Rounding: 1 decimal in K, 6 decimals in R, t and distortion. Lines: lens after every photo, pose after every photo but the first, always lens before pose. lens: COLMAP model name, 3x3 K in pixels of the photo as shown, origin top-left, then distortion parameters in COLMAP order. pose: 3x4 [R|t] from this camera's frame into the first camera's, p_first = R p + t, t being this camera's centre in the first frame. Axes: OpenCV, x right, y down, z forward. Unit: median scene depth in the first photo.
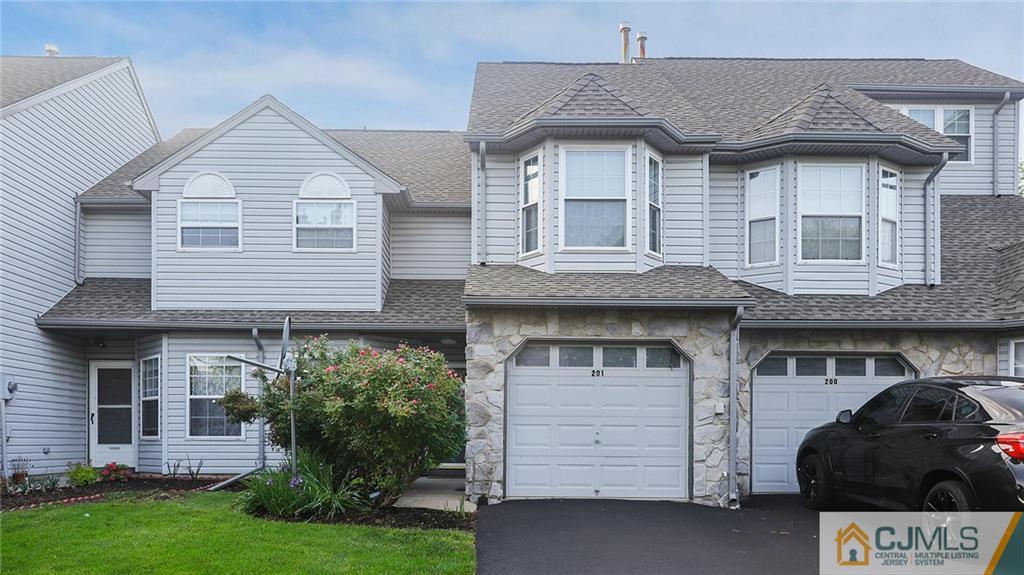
lens RADIAL K [[798.0, 0, 512.0], [0, 798.0, 287.5], [0, 0, 1]] dist [0.003682, 0.005131]
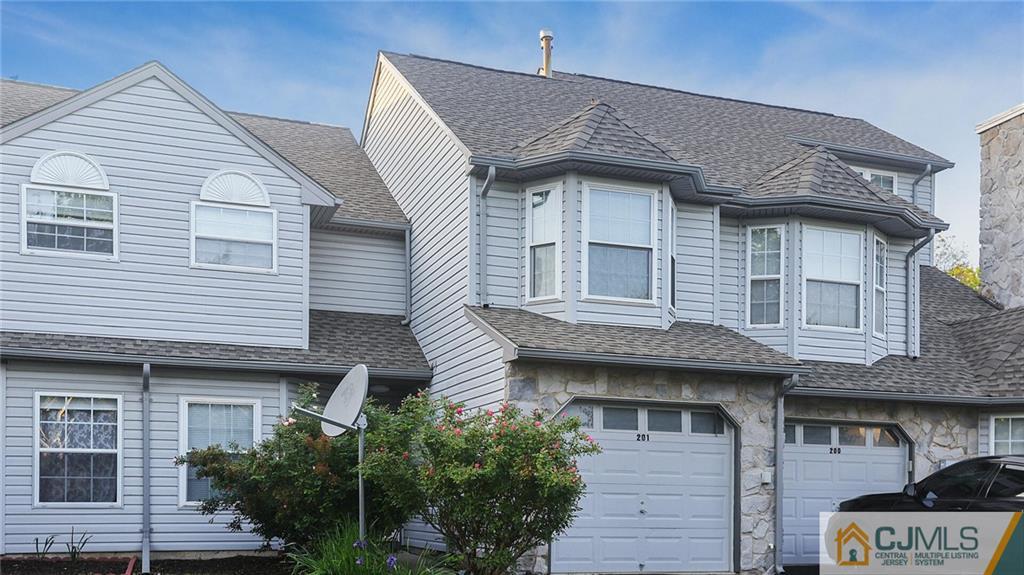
lens RADIAL K [[993.3, 0, 510.7], [0, 993.3, 296.3], [0, 0, 1]] dist [0.022669, 0.010422]
pose [[0.946474, 0.069734, 0.315159, -0.372431], [-0.064810, 0.997557, -0.026090, -0.014351], [-0.316208, 0.004269, 0.948680, -0.041561]]
